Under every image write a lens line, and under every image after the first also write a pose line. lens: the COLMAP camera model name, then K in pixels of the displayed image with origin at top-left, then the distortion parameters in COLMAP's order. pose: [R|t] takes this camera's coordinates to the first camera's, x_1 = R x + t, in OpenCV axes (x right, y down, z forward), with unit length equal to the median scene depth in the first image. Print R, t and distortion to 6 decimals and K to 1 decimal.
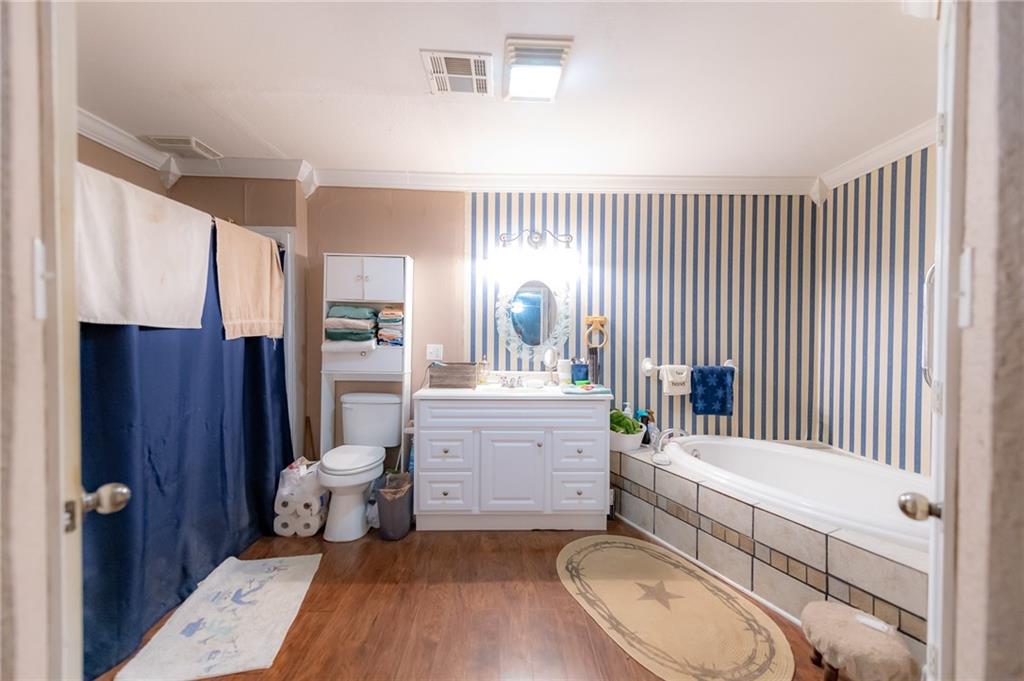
lens RADIAL K [[400.7, 0, 515.0], [0, 400.7, 338.2], [0, 0, 1]] dist [0.015602, -0.005137]
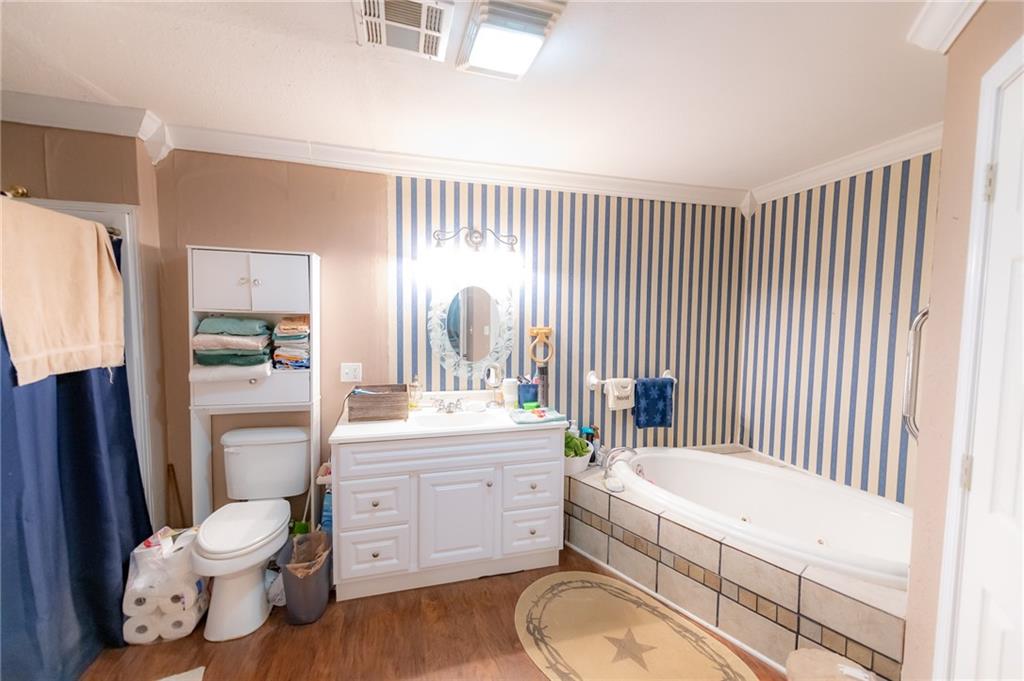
lens RADIAL K [[400.7, 0, 515.0], [0, 400.7, 338.2], [0, 0, 1]] dist [0.015602, -0.005137]
pose [[0.970245, -0.011480, 0.241855, -0.085555], [-0.001953, 0.998472, 0.055232, -0.092147], [-0.242119, -0.054061, 0.968739, 0.153033]]
